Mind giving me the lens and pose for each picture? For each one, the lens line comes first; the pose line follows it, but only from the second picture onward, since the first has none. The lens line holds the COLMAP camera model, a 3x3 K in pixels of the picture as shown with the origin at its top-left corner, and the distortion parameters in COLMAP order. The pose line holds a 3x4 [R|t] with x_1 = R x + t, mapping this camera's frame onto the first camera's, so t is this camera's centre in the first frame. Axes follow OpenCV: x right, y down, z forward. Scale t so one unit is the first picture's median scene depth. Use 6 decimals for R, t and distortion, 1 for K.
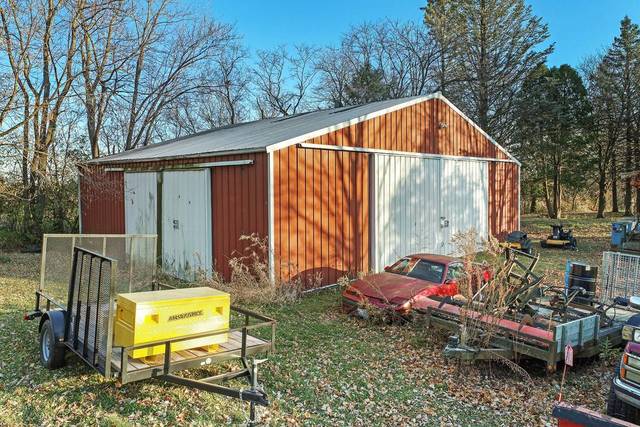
lens RADIAL K [[434.7, 0, 319.9], [0, 434.7, 215.0], [0, 0, 1]] dist [-0.024722, 0.011353]
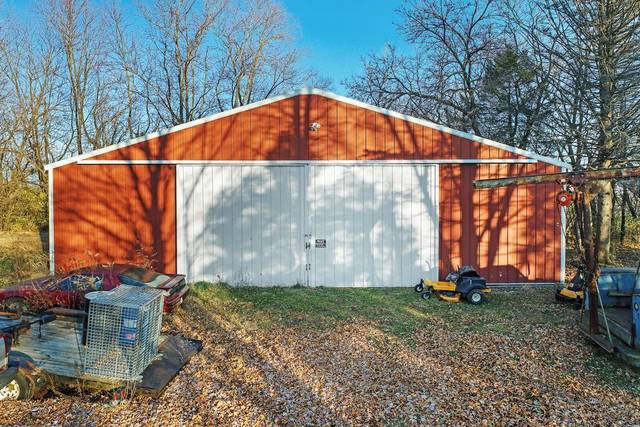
lens RADIAL K [[434.7, 0, 319.9], [0, 434.7, 211.7], [0, 0, 1]] dist [-0.024722, 0.011353]
pose [[0.721531, 0.066864, -0.689146, 1.047098], [-0.055384, 0.997710, 0.038816, -0.086096], [0.690164, 0.010161, 0.723582, 0.478964]]
